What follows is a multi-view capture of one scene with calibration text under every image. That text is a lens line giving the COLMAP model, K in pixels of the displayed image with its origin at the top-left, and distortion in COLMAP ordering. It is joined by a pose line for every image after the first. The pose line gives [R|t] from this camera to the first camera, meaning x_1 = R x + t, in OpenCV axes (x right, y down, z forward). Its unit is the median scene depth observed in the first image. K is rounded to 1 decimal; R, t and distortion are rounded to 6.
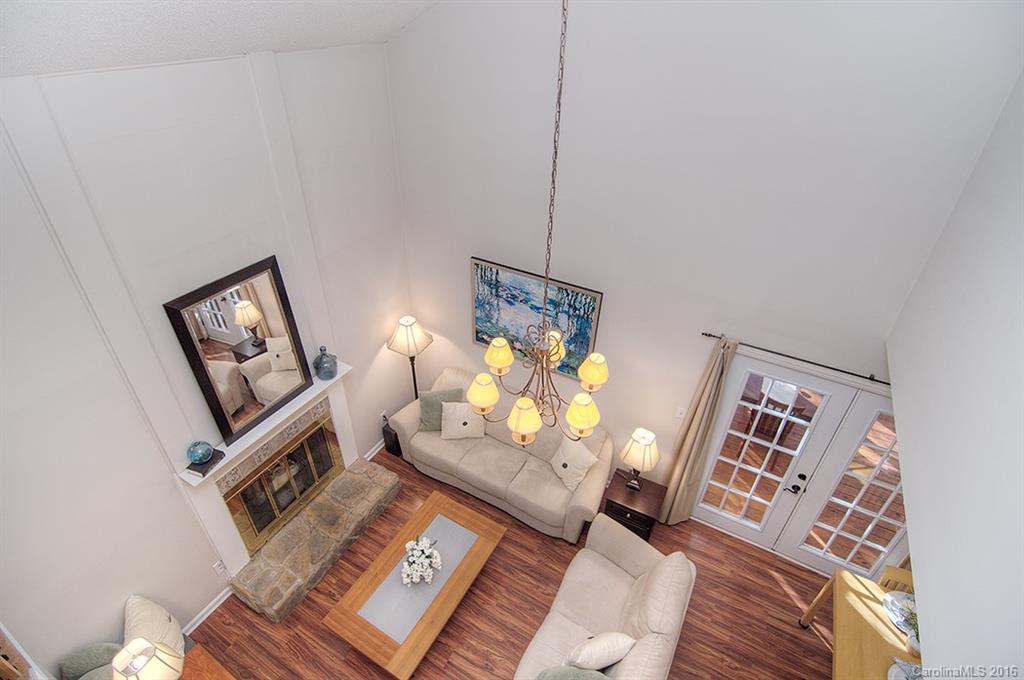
lens RADIAL K [[492.9, 0, 502.5], [0, 492.9, 320.5], [0, 0, 1]] dist [-0.024936, -0.000660]
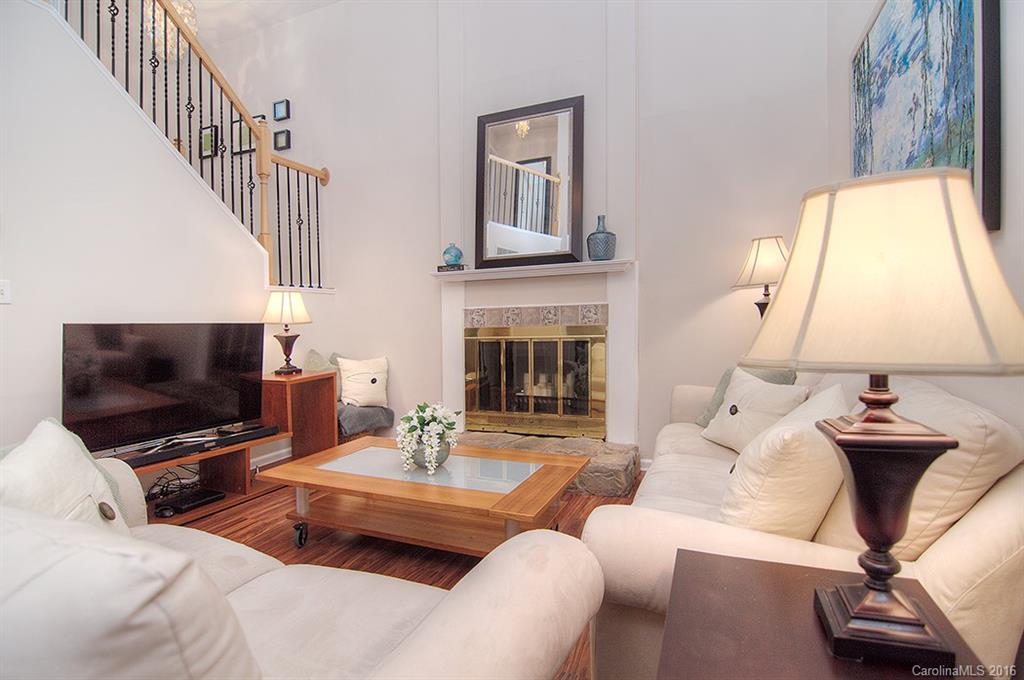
lens RADIAL K [[492.9, 0, 502.5], [0, 492.9, 320.5], [0, 0, 1]] dist [-0.024936, -0.000660]
pose [[0.115037, 0.013905, -0.993264, 0.394137], [-0.521337, 0.851974, -0.048453, 0.309212], [0.845562, 0.523399, 0.105257, 0.839367]]
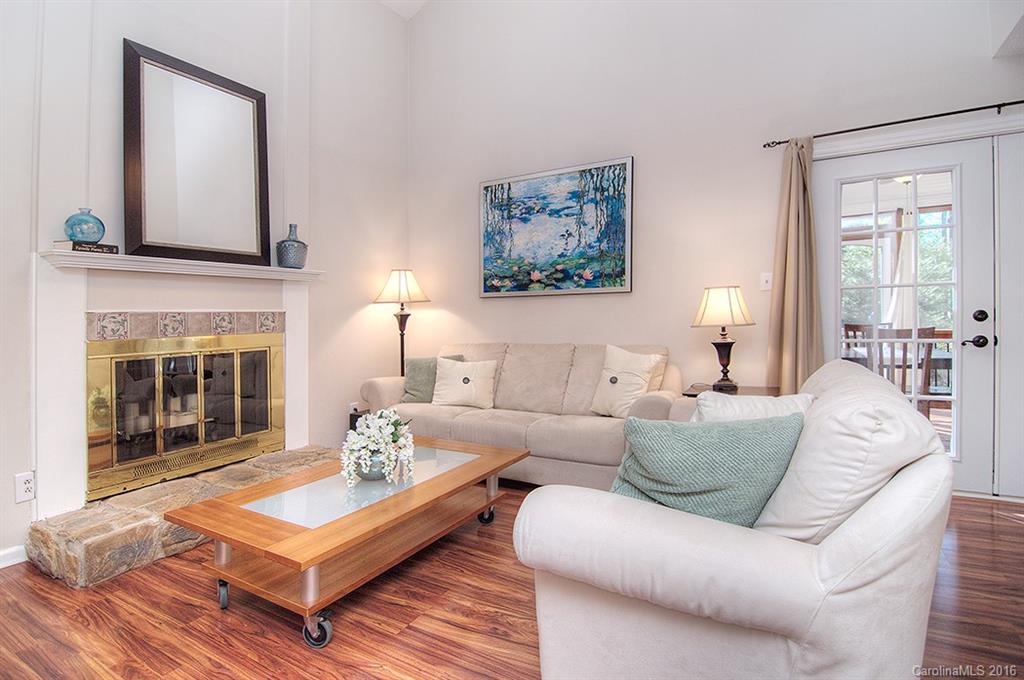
lens RADIAL K [[492.9, 0, 502.5], [0, 492.9, 320.5], [0, 0, 1]] dist [-0.024936, -0.000660]
pose [[0.999812, -0.011538, -0.015577, -0.012450], [0.001267, 0.840751, -0.541421, 0.600242], [0.019343, 0.541300, 0.840607, 0.401424]]
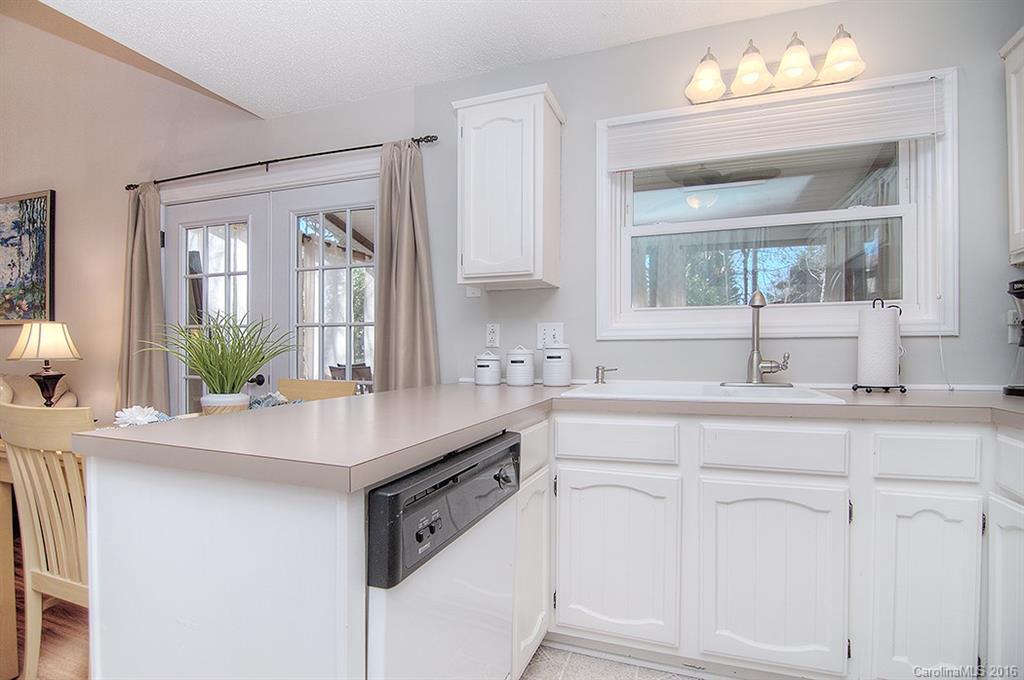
lens RADIAL K [[502.7, 0, 508.7], [0, 502.7, 347.1], [0, 0, 1]] dist [-0.020614, 0.000215]
pose [[0.986108, 0.010199, 0.165792, 0.787755], [0.082848, 0.834899, -0.544133, 0.660660], [-0.143969, 0.550309, 0.822455, 0.302445]]
